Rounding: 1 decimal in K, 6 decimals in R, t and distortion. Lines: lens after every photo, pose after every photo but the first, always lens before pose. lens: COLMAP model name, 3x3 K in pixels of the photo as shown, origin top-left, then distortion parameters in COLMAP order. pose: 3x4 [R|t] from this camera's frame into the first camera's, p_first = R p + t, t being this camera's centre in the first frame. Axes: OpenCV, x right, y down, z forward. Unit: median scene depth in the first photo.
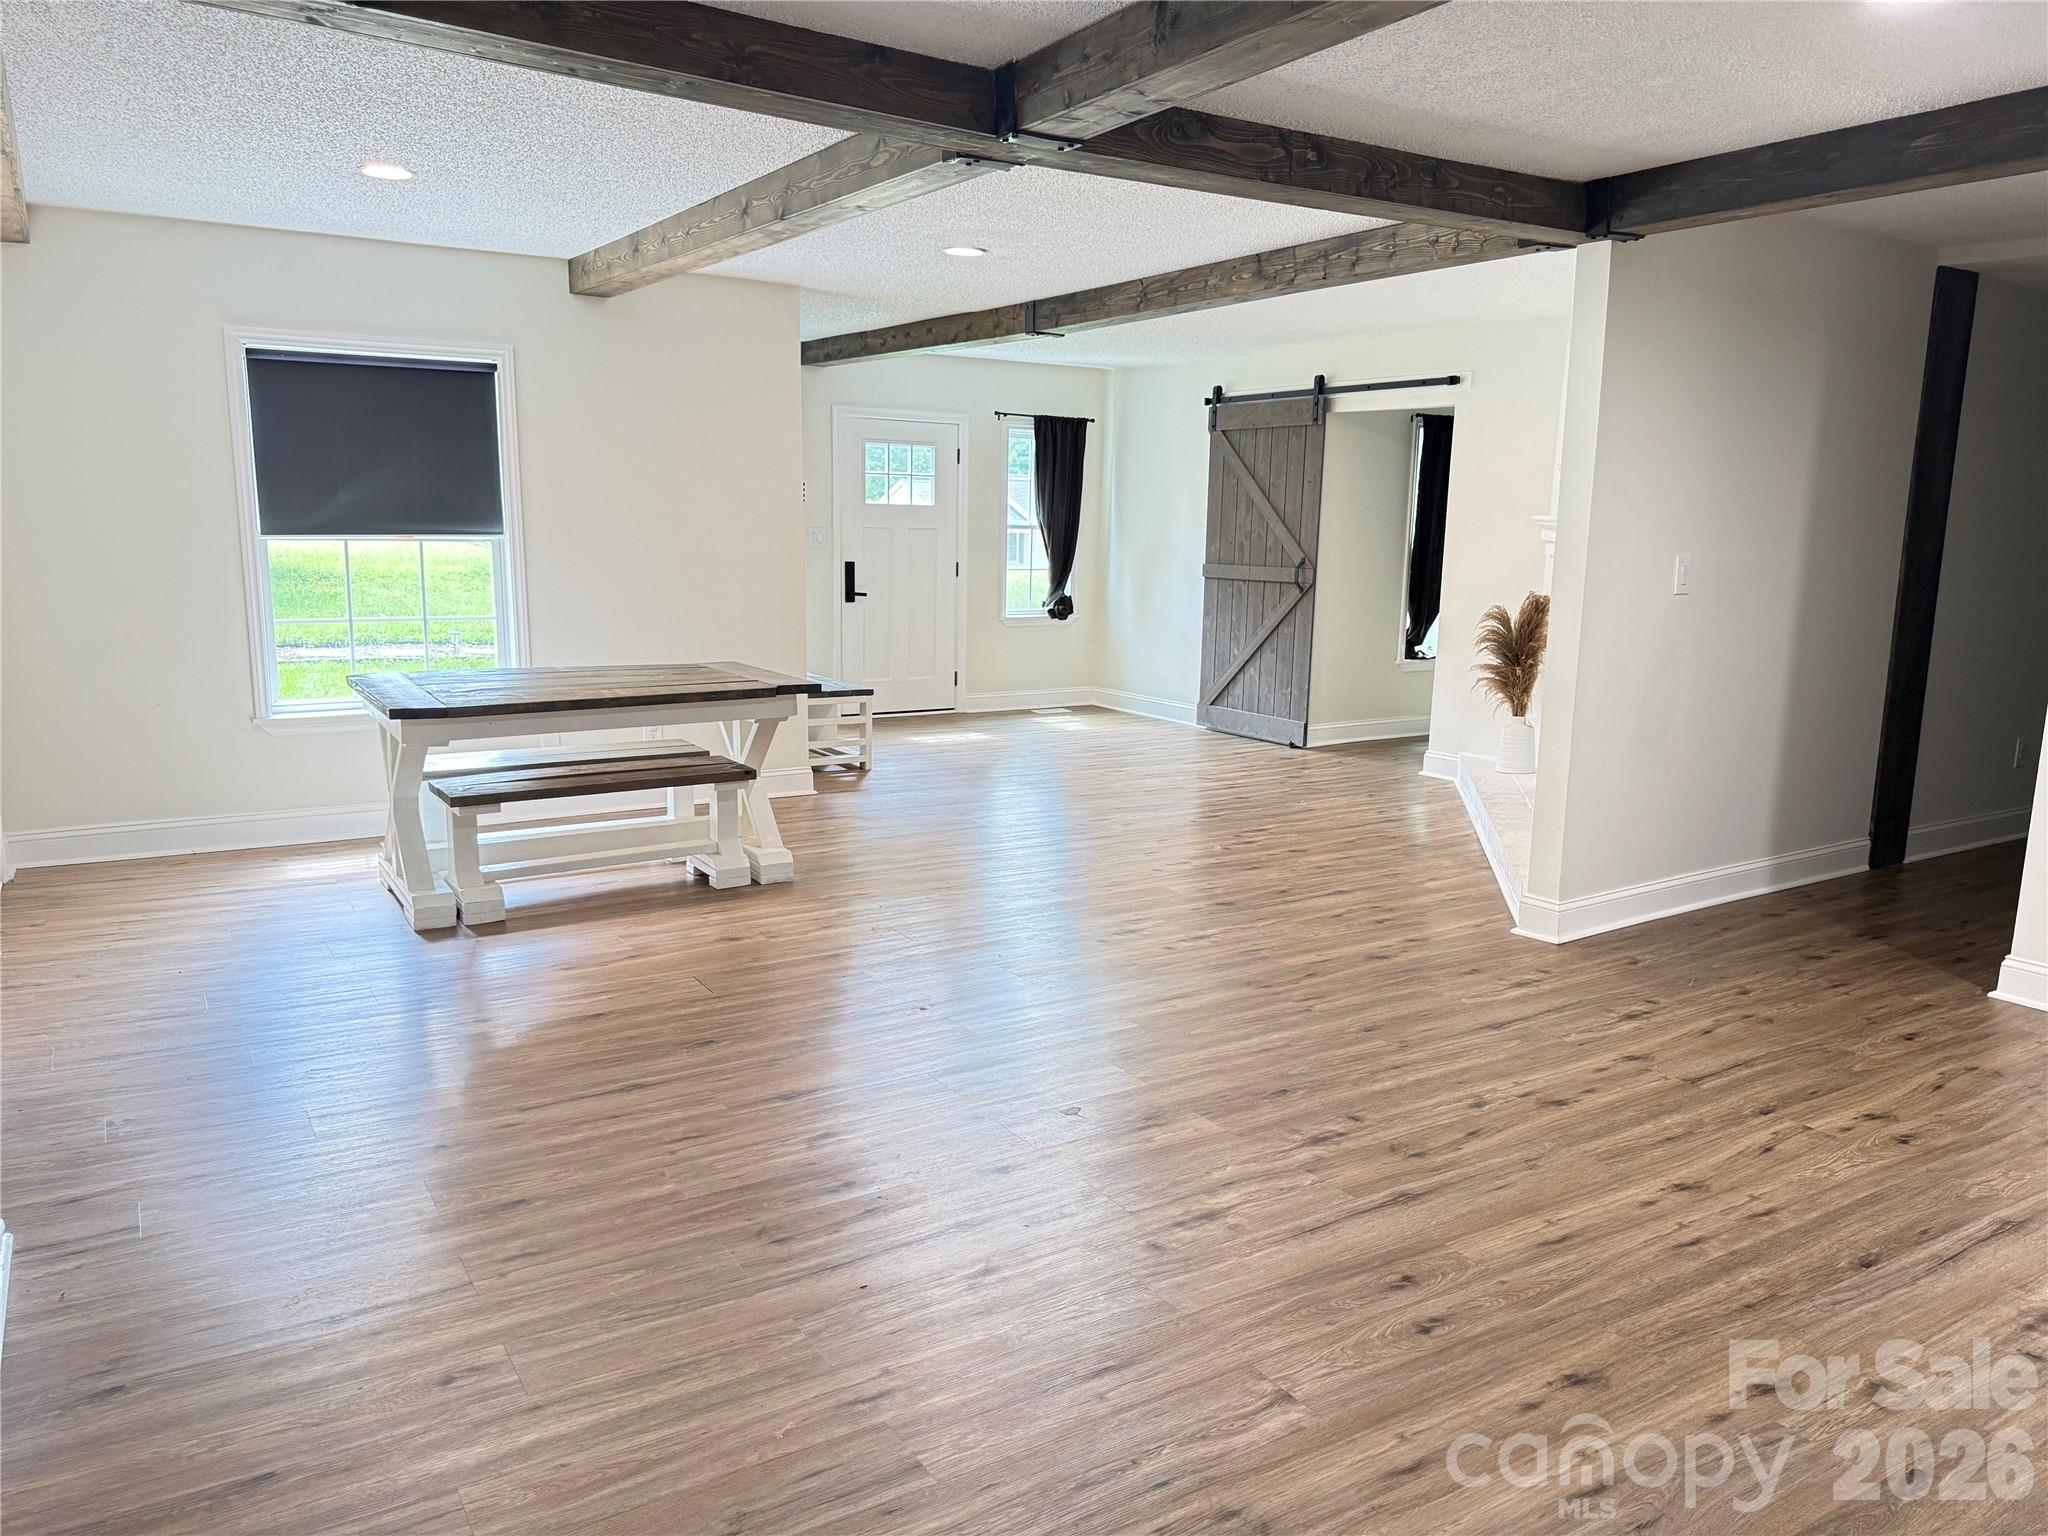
lens RADIAL K [[1445.8, 0, 1020.9], [0, 1445.8, 775.1], [0, 0, 1]] dist [-0.005105, -0.022268]
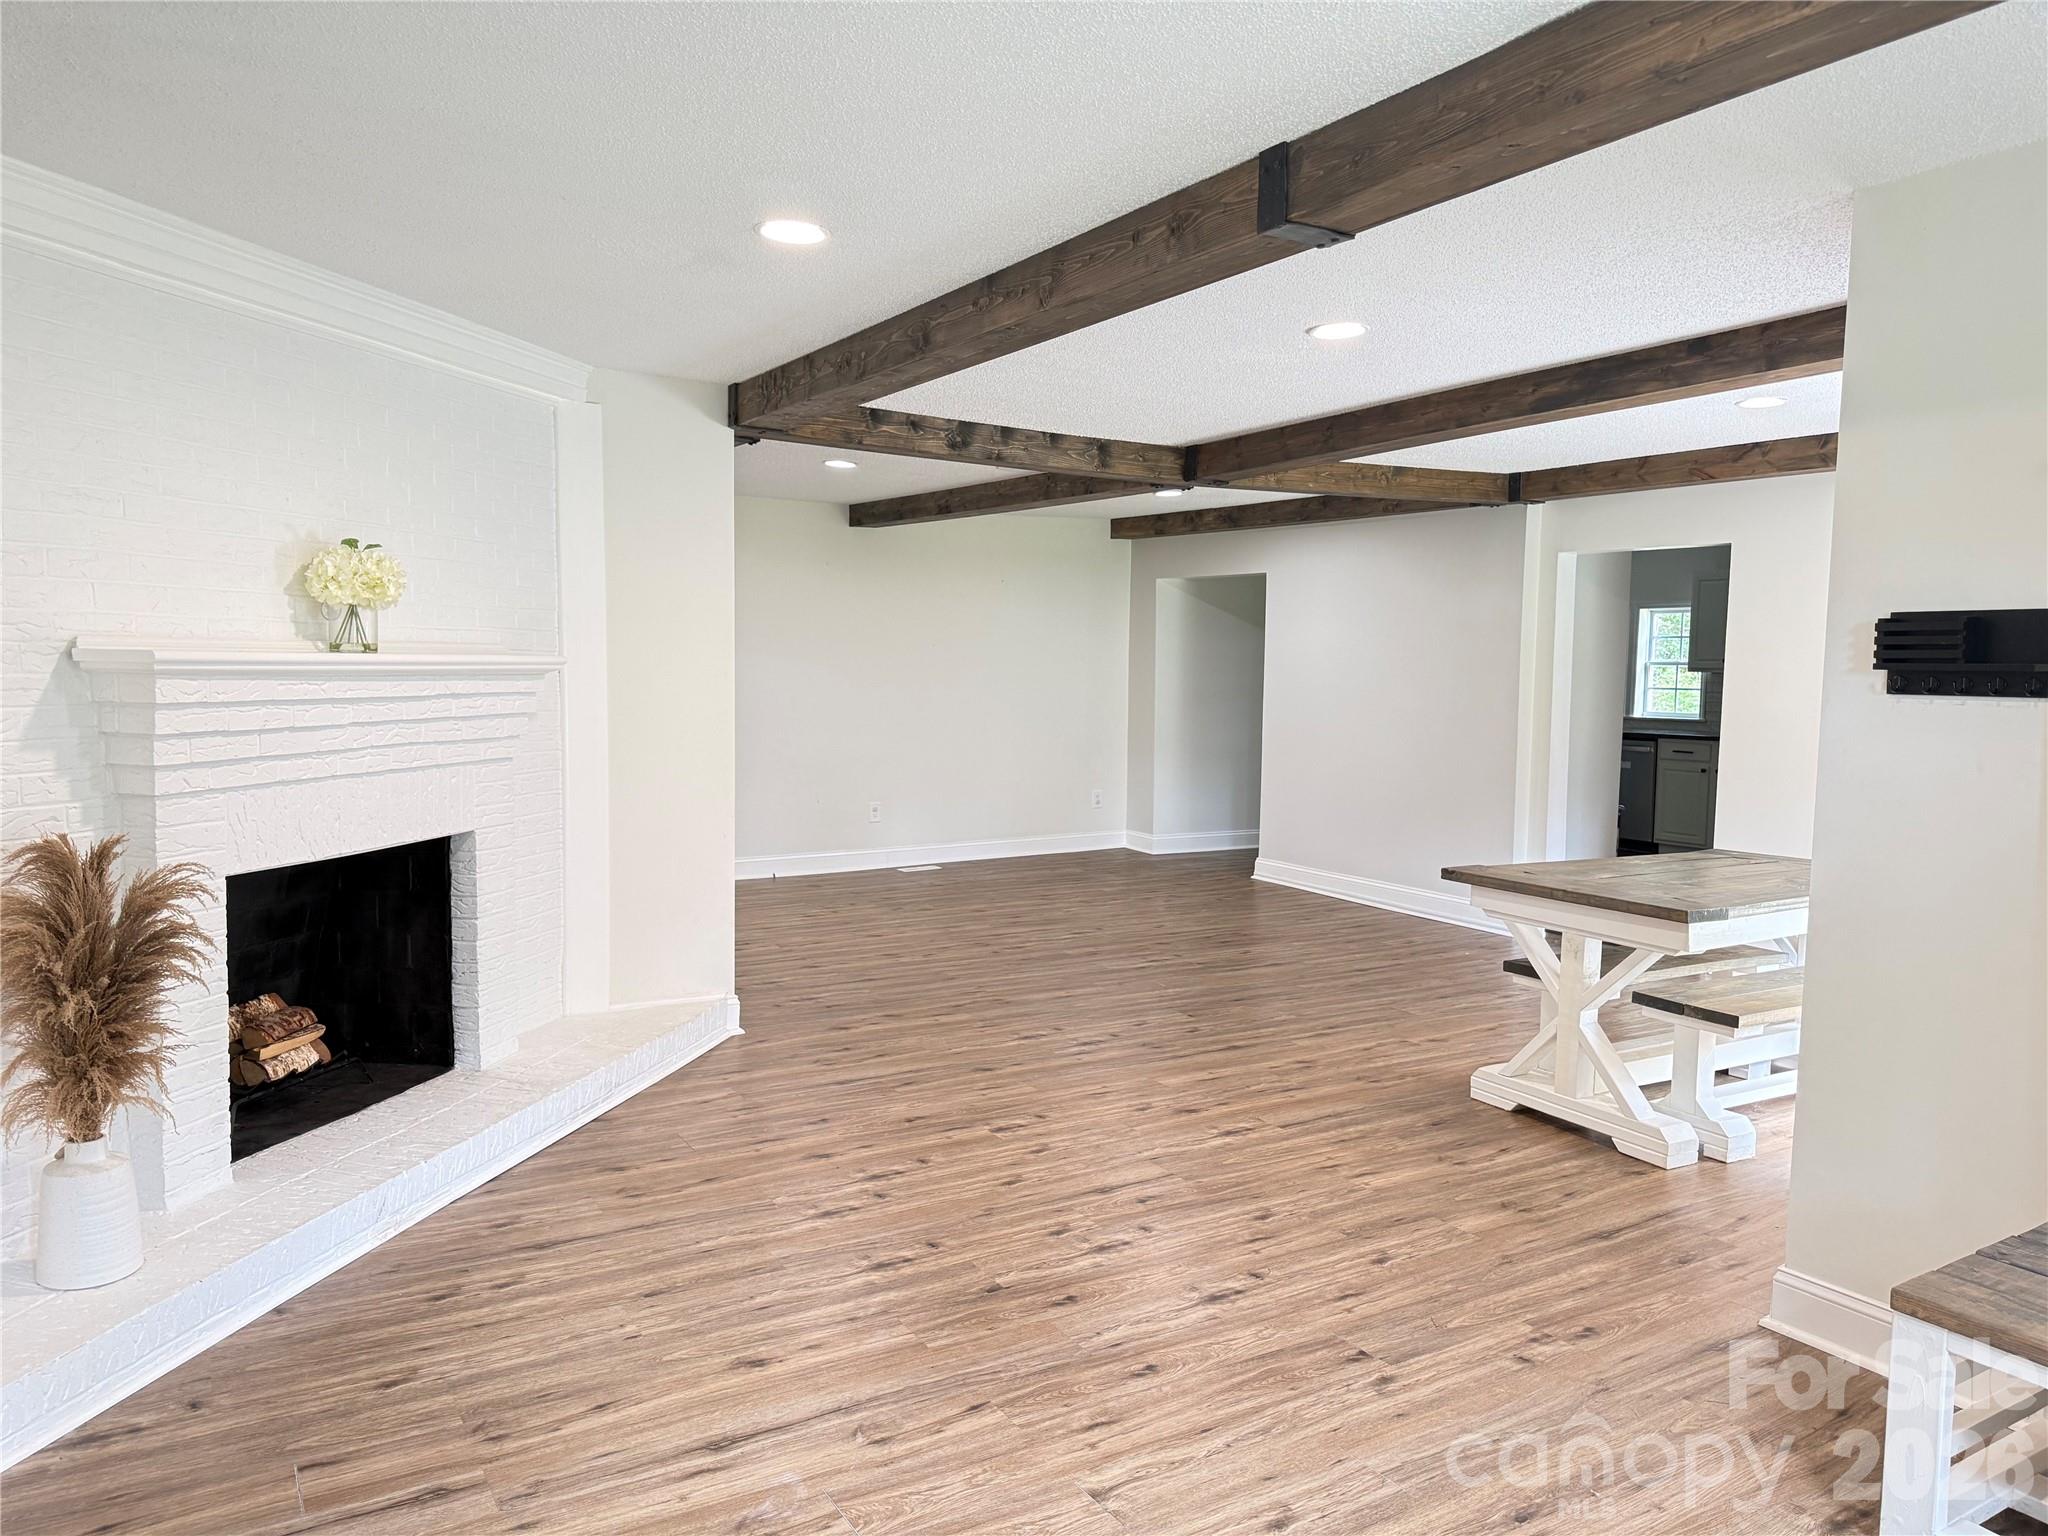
lens RADIAL K [[1445.8, 0, 1020.9], [0, 1445.8, 775.1], [0, 0, 1]] dist [-0.005105, -0.022268]
pose [[-0.999549, -0.026910, 0.013314, 0.092940], [-0.022541, 0.965540, 0.259276, -0.293677], [-0.019832, 0.258859, -0.965711, 1.586146]]
